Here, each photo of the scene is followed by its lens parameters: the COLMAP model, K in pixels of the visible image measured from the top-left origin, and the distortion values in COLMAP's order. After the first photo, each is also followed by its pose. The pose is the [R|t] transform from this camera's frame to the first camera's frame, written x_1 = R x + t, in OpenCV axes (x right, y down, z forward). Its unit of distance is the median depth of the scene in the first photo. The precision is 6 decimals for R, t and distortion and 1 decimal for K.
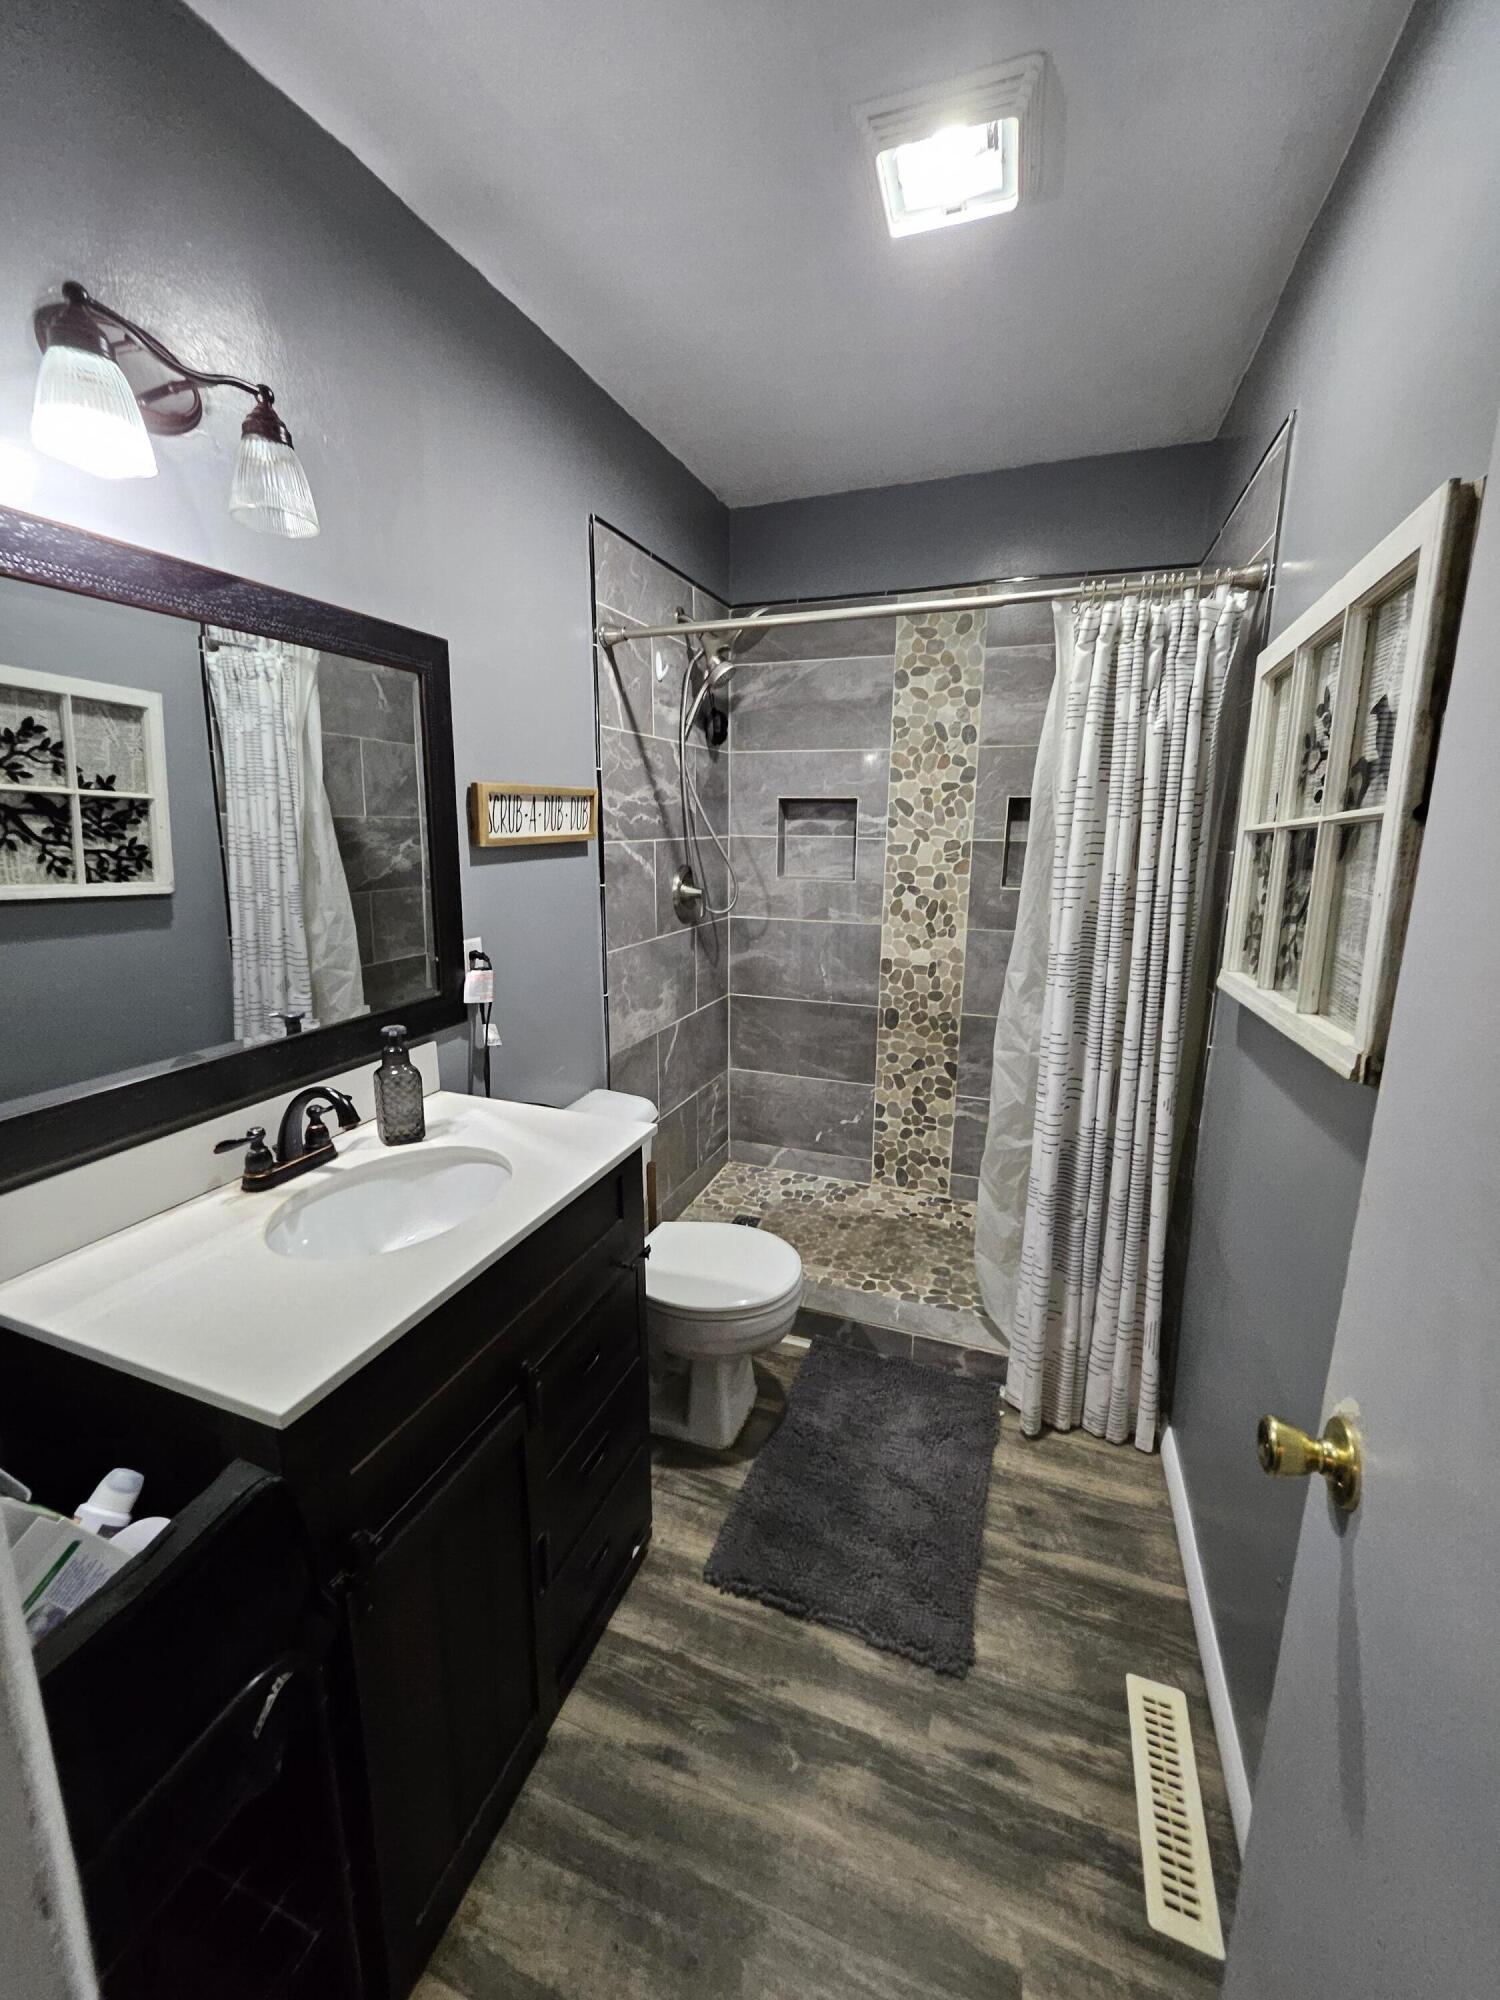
lens RADIAL K [[796.5, 0, 745.5], [0, 796.5, 987.5], [0, 0, 1]] dist [-0.003001, -0.000250]
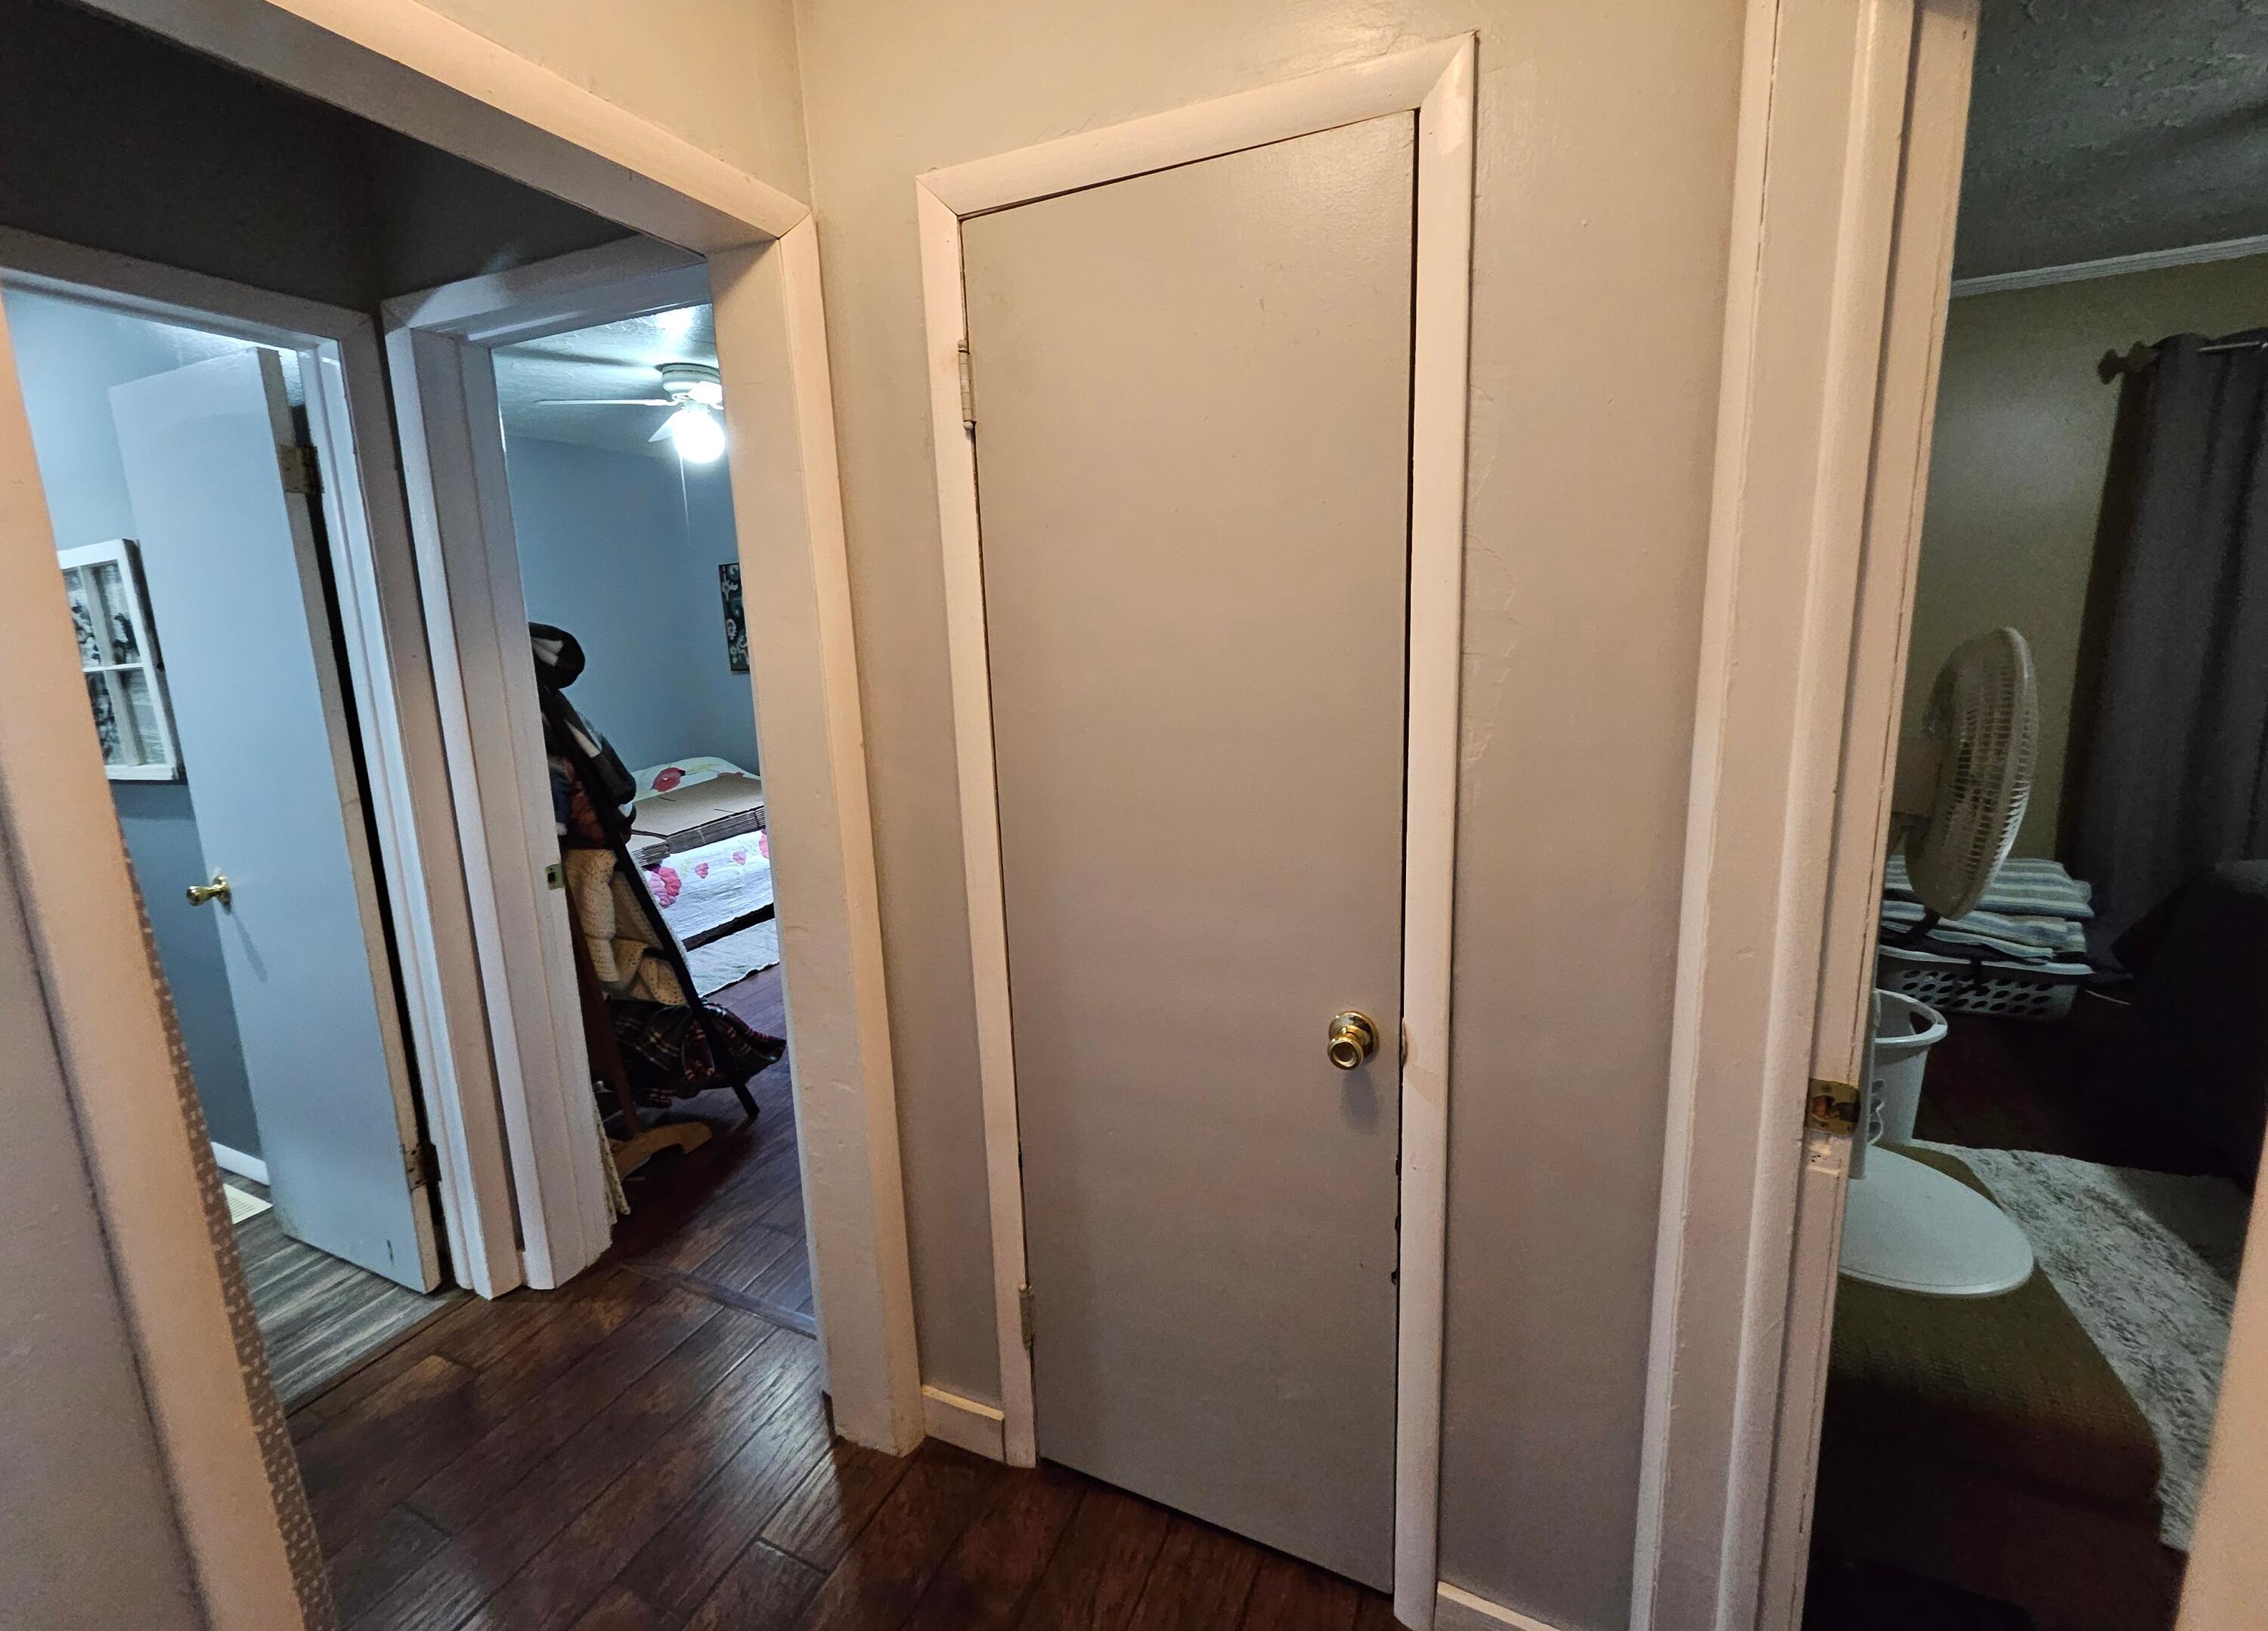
lens RADIAL K [[907.8, 0, 1160.6], [0, 907.8, 760.4], [0, 0, 1]] dist [-0.000458, -0.000076]
pose [[0.037148, -0.175655, 0.983751, -1.638428], [0.218485, 0.962041, 0.163528, 0.241735], [-0.975133, 0.208860, 0.074116, -1.917613]]
